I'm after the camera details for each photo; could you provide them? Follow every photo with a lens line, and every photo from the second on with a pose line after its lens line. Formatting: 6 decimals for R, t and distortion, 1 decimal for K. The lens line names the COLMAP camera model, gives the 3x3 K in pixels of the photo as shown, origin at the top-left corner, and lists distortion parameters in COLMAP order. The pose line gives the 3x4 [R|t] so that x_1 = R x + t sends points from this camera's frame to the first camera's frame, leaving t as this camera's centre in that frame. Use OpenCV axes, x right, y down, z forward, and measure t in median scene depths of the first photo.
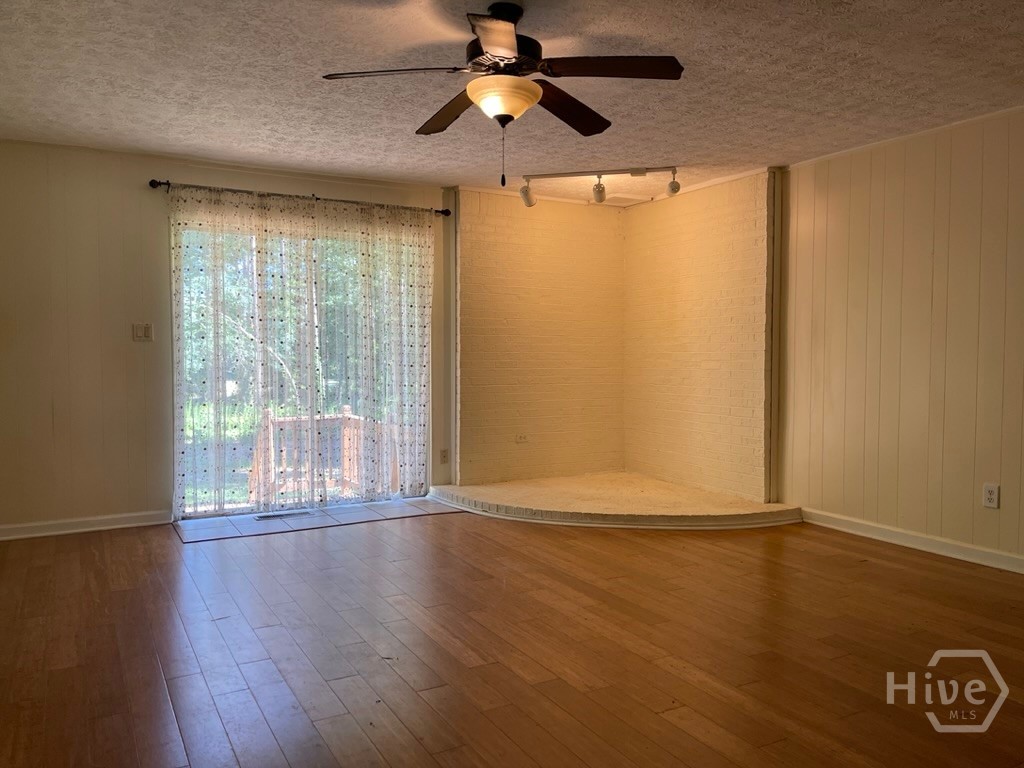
lens RADIAL K [[772.7, 0, 508.3], [0, 772.7, 382.9], [0, 0, 1]] dist [0.043464, -0.034928]
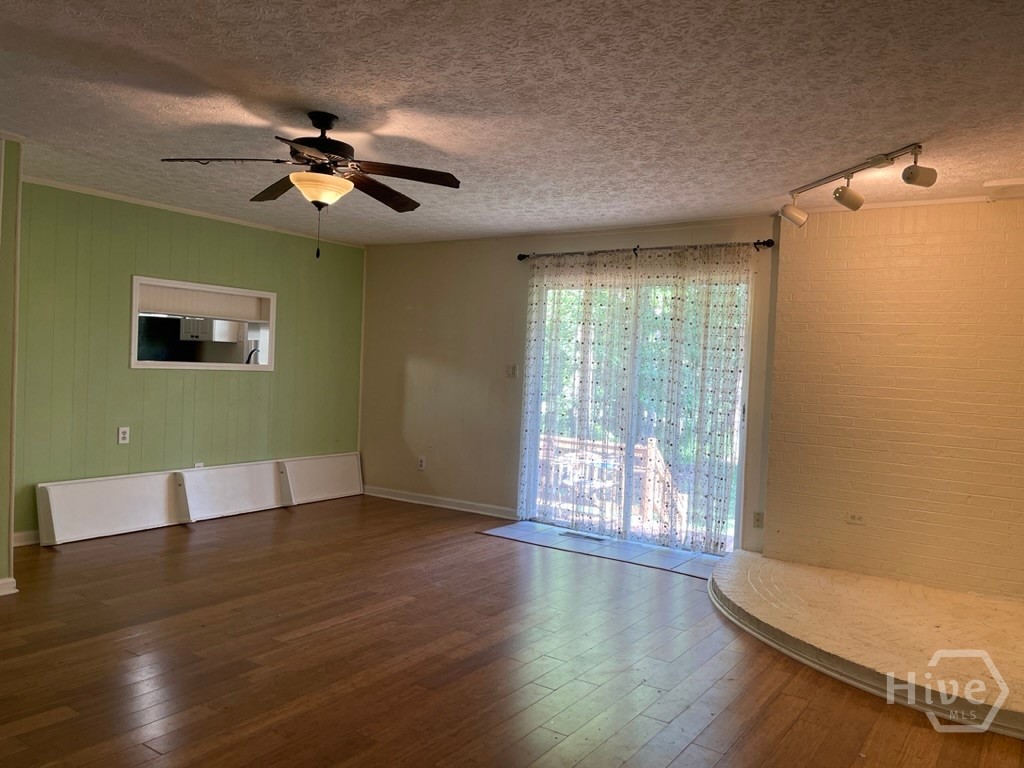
lens RADIAL K [[772.7, 0, 510.5], [0, 772.7, 385.4], [0, 0, 1]] dist [0.043464, -0.034928]
pose [[0.446465, 0.040417, -0.893888, 0.648857], [-0.080745, 0.996724, 0.004737, -0.043244], [0.891151, 0.070062, 0.448265, 0.389287]]
